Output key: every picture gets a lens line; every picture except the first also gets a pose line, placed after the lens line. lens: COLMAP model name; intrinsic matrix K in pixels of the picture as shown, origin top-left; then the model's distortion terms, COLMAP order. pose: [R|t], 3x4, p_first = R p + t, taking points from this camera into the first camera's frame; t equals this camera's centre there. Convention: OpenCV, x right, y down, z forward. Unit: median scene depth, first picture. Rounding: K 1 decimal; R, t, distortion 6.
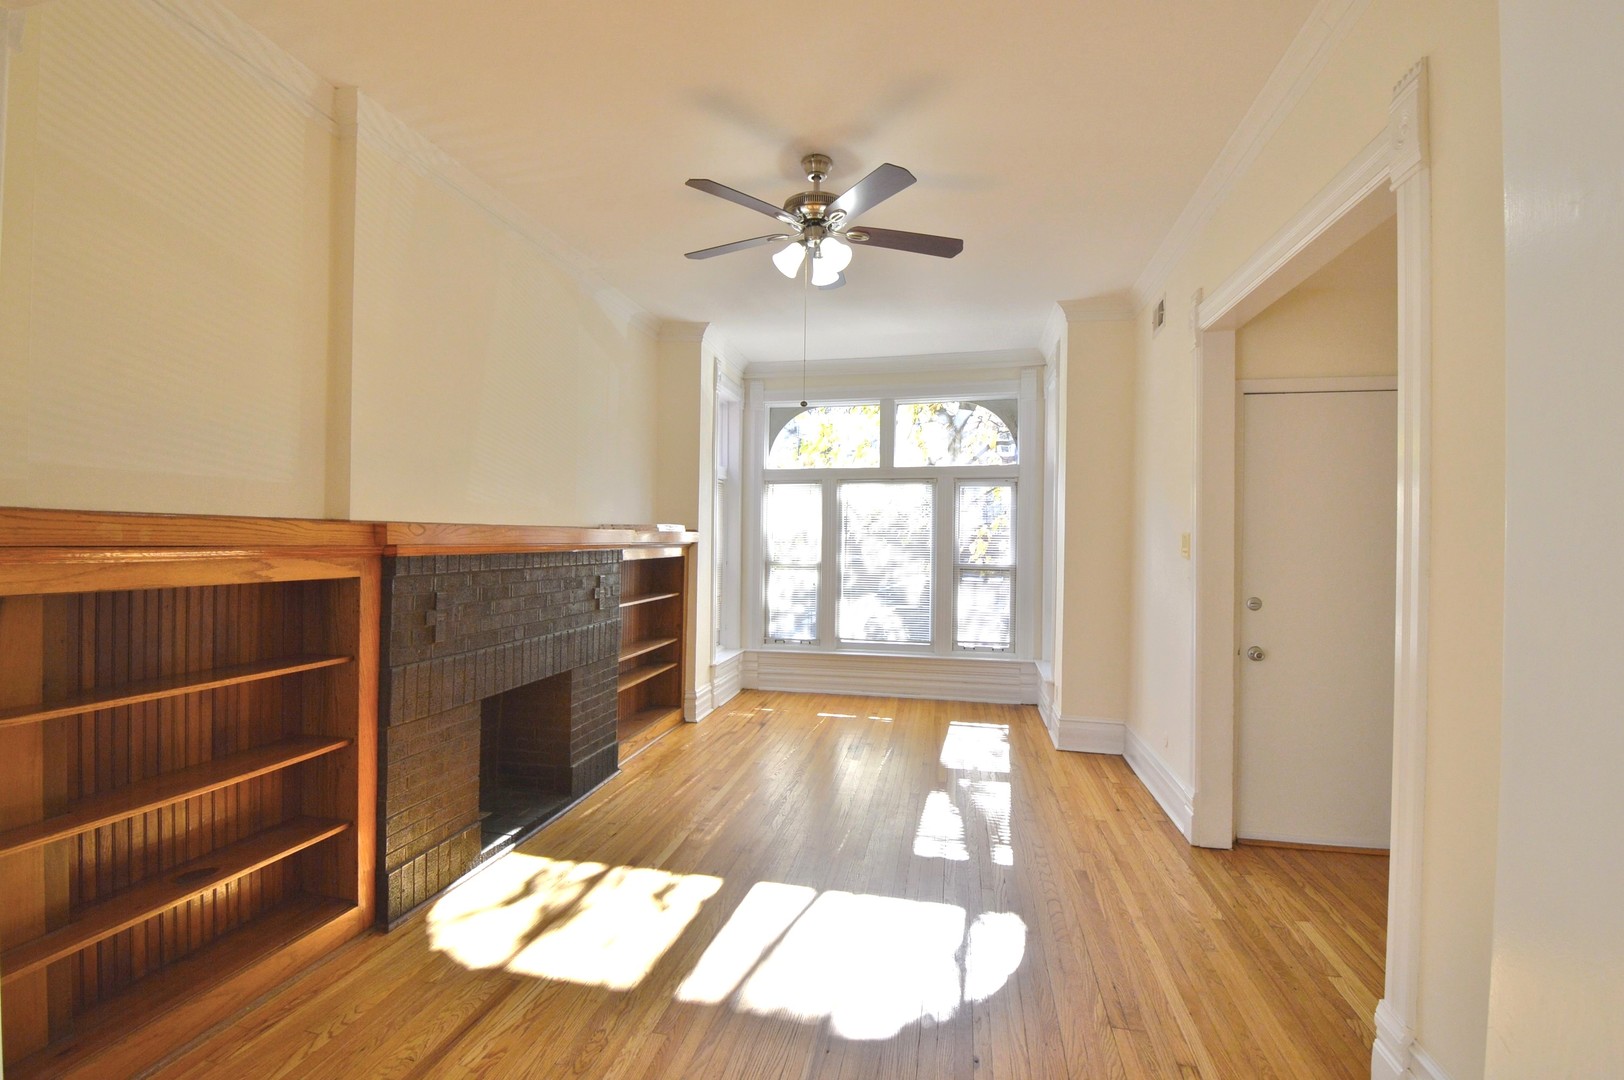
lens RADIAL K [[745.2, 0, 812.1], [0, 745.2, 538.9], [0, 0, 1]] dist [-0.015386, -0.004043]
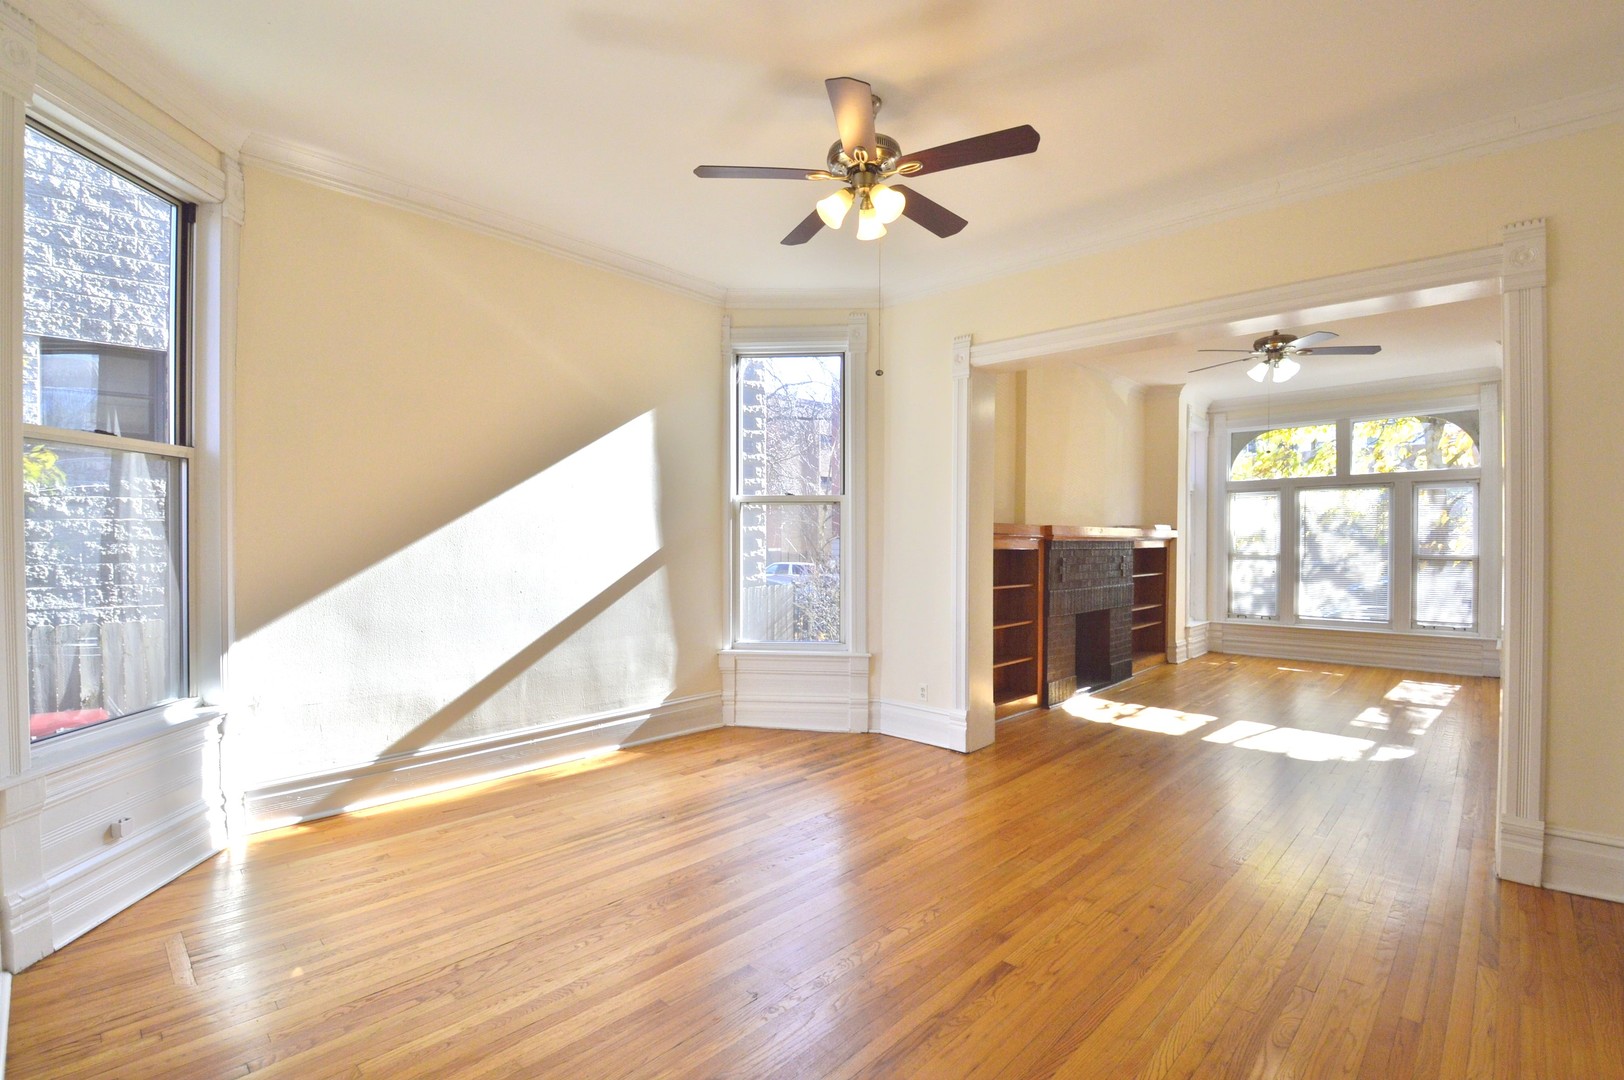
lens RADIAL K [[745.2, 0, 785.2], [0, 745.2, 546.6], [0, 0, 1]] dist [-0.015386, -0.004043]
pose [[0.838949, -0.003894, -0.544196, -0.008934], [0.004978, 0.999987, 0.000518, 0.015331], [0.544187, -0.003144, 0.838958, -0.528018]]
